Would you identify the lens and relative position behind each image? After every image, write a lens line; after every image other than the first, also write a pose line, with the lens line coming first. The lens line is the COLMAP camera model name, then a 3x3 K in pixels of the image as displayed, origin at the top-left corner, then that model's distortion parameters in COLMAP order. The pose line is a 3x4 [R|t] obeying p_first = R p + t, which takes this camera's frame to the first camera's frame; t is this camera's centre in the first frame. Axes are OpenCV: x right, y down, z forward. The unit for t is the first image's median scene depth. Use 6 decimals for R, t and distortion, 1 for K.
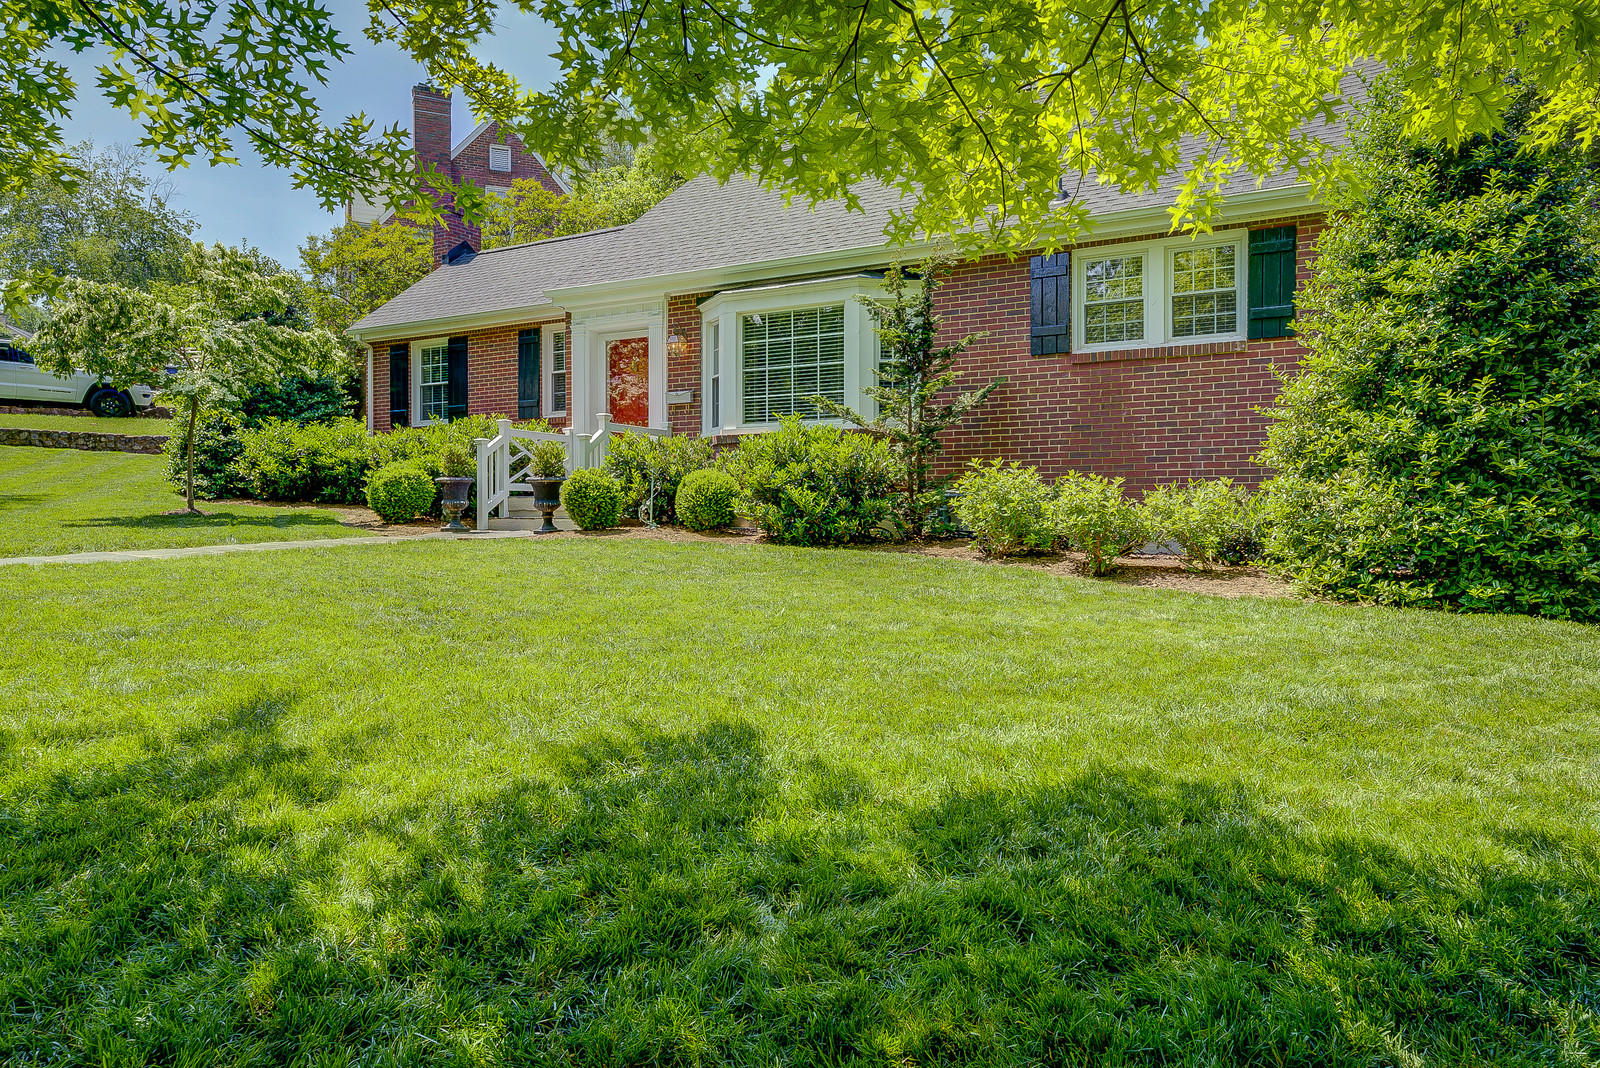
lens RADIAL K [[1001.9, 0, 800.0], [0, 1001.9, 534.0], [0, 0, 1]] dist [-0.004724, -0.001147]
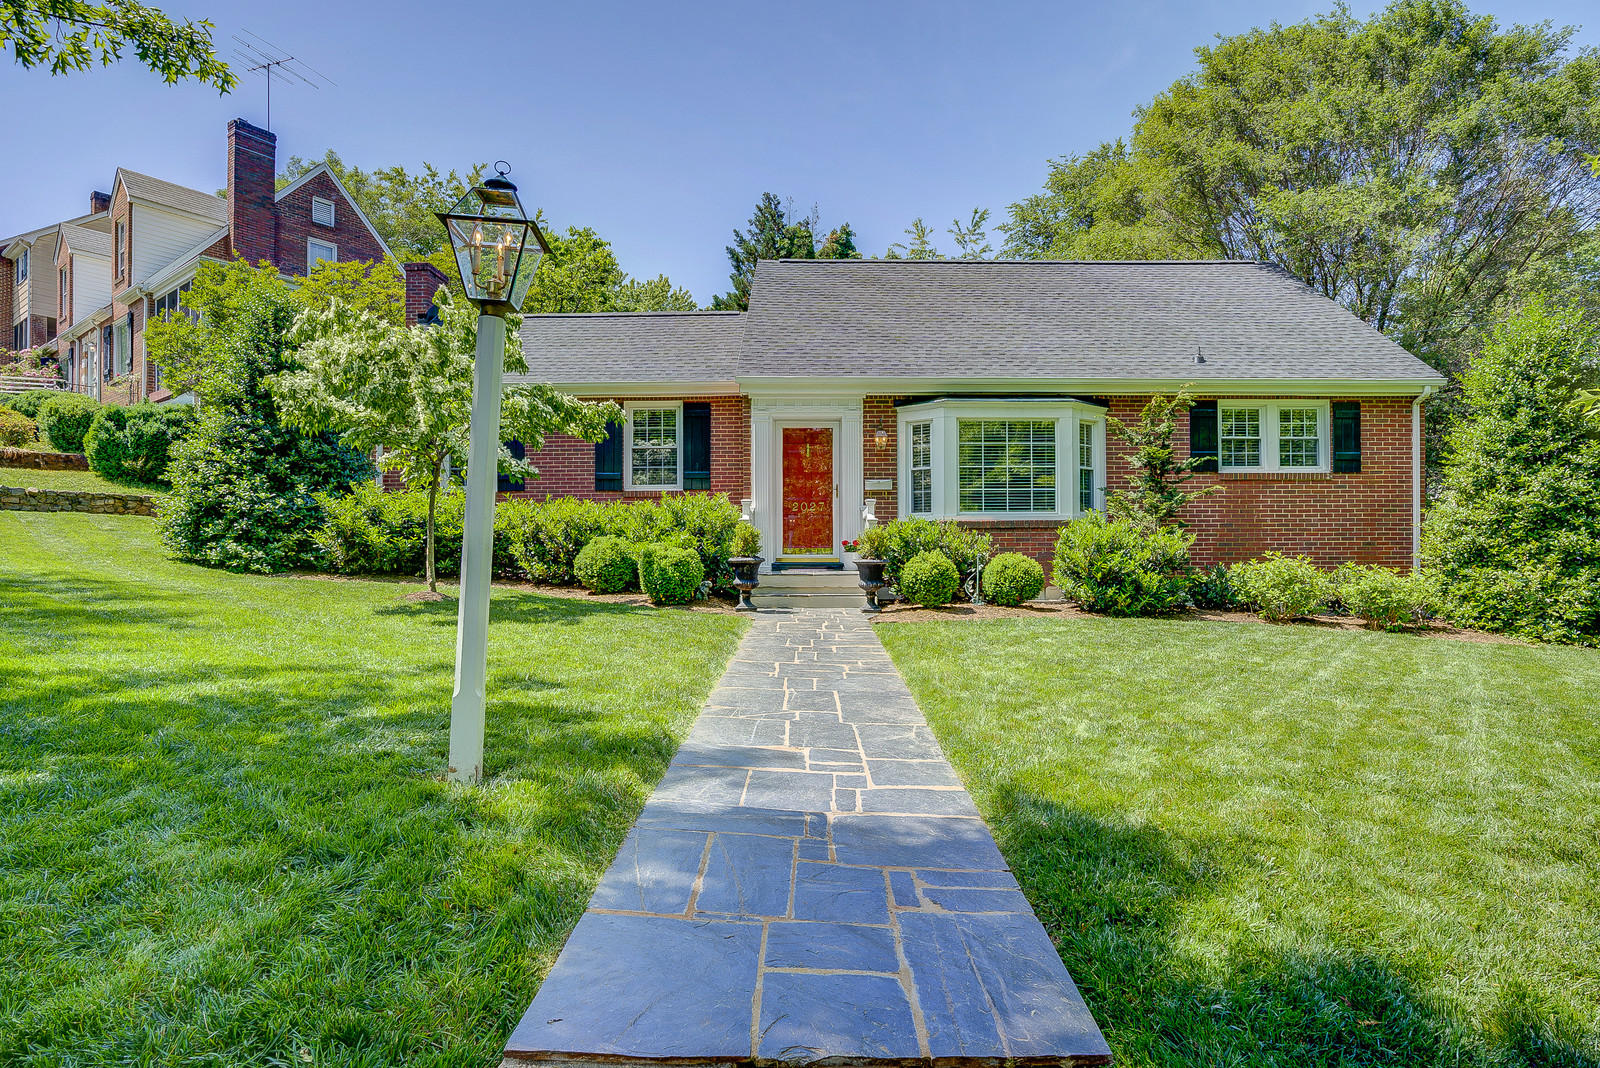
lens RADIAL K [[829.1, 0, 800.0], [0, 829.1, 534.0], [0, 0, 1]] dist [-0.061688, 0.034054]
pose [[0.879833, 0.012455, 0.475120, -0.697185], [0.012018, 0.998754, -0.048438, -0.040050], [-0.475131, 0.048327, 0.878587, 0.243867]]
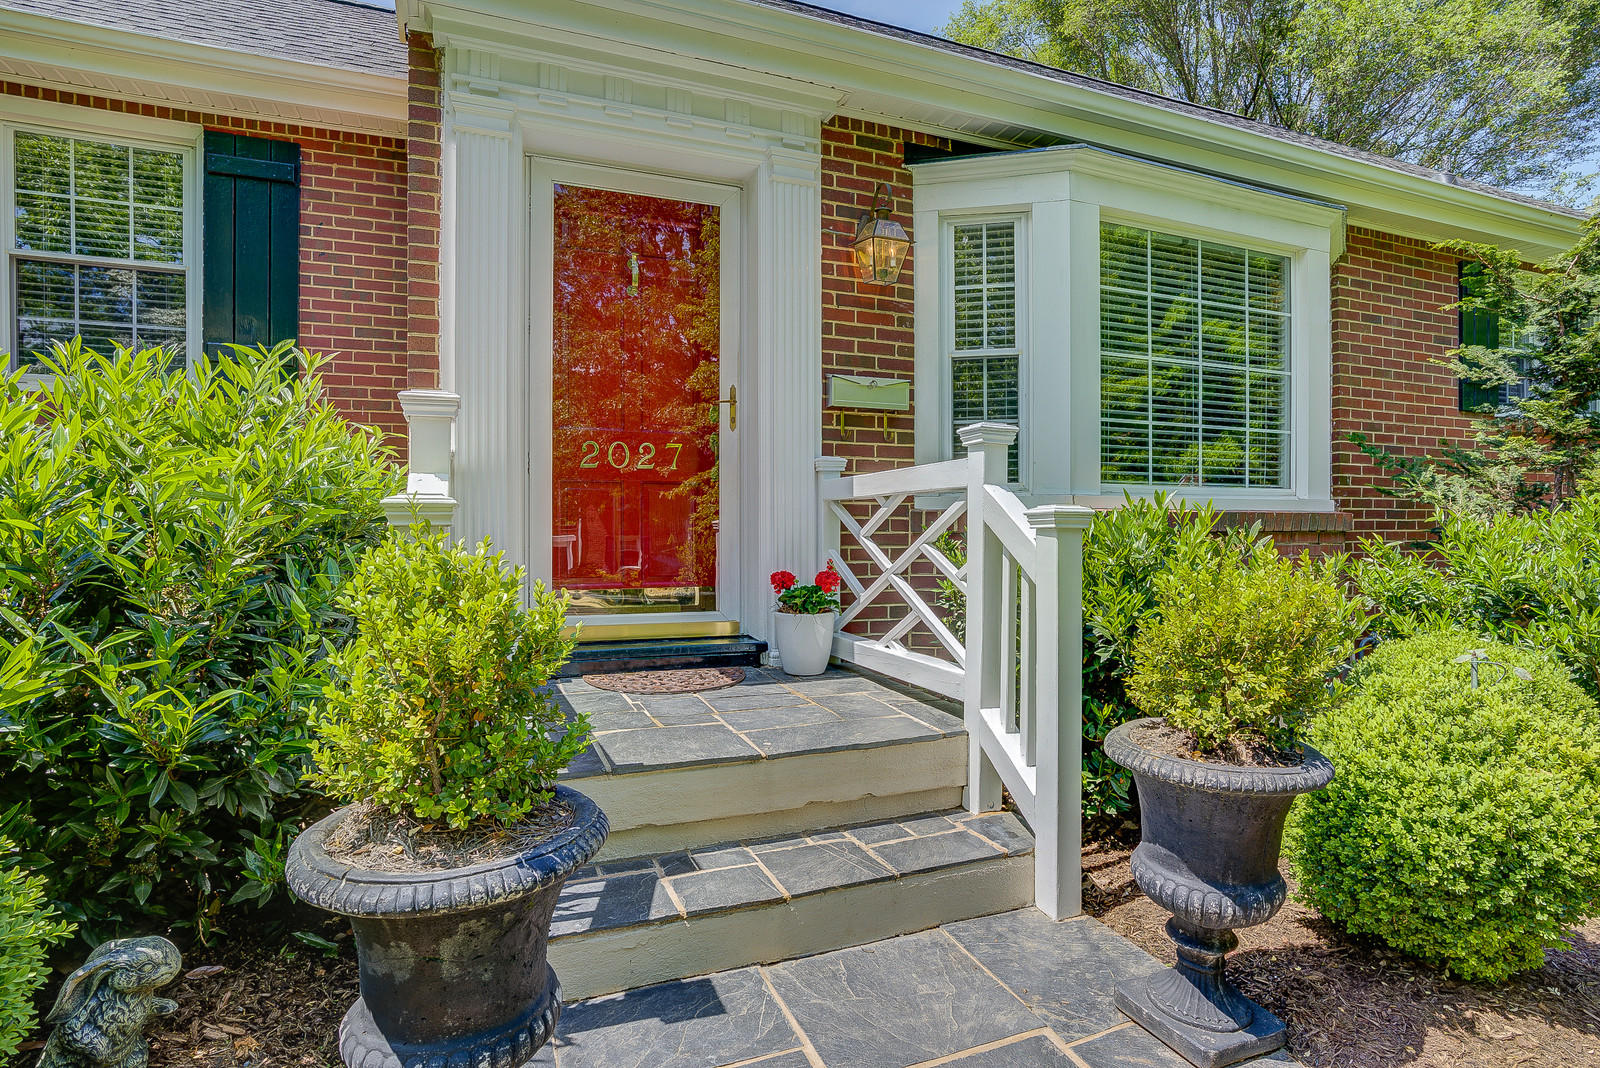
lens RADIAL K [[829.1, 0, 800.0], [0, 829.1, 534.0], [0, 0, 1]] dist [-0.061688, 0.034054]
pose [[0.633133, -0.005088, 0.774026, -0.401248], [0.015701, 0.999857, -0.006271, -0.091076], [-0.773884, 0.016124, 0.633122, 0.901638]]
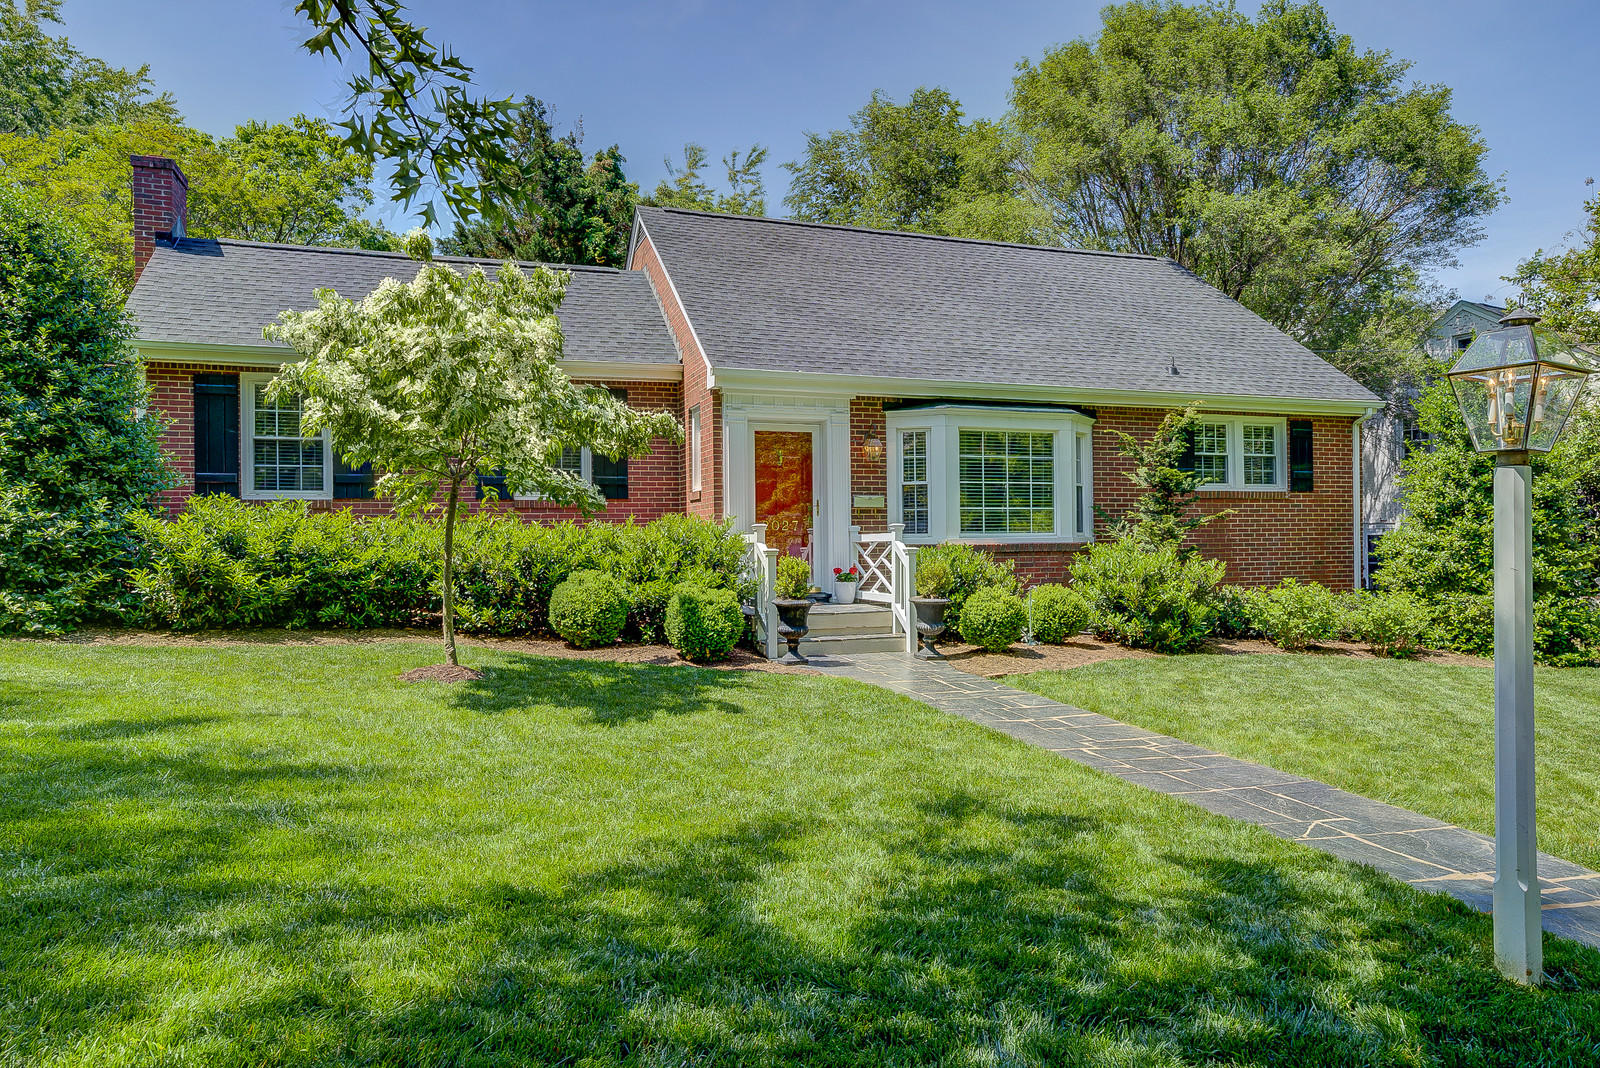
lens RADIAL K [[993.3, 0, 783.2], [0, 993.3, 530.8], [0, 0, 1]] dist [-0.012533, -0.000267]
pose [[0.678243, 0.002187, 0.734835, -0.959419], [0.024337, 0.999380, -0.025438, -0.092899], [-0.734435, 0.035137, 0.677769, 0.445864]]
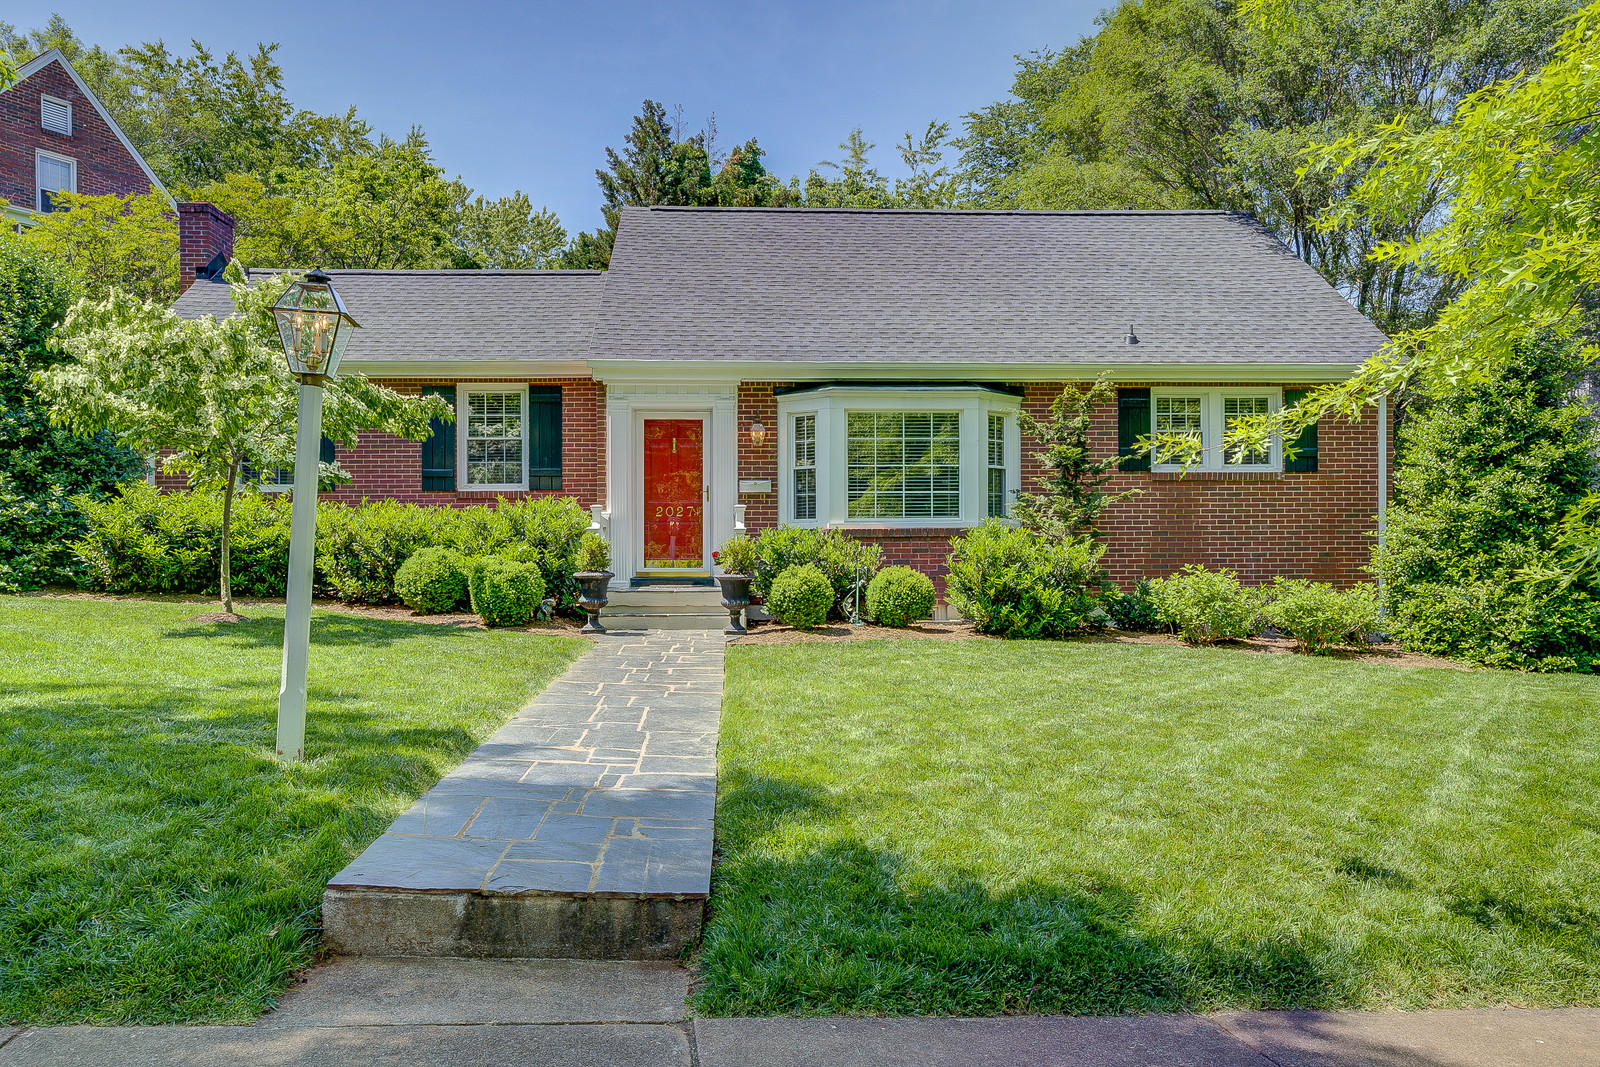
lens RADIAL K [[1106.6, 0, 756.9], [0, 1106.6, 536.6], [0, 0, 1]] dist [0.002625, 0.005199]
pose [[0.858666, 0.011673, 0.512403, -0.725873], [0.014297, 0.998806, -0.046713, -0.041007], [-0.512337, 0.047437, 0.857473, 0.089894]]
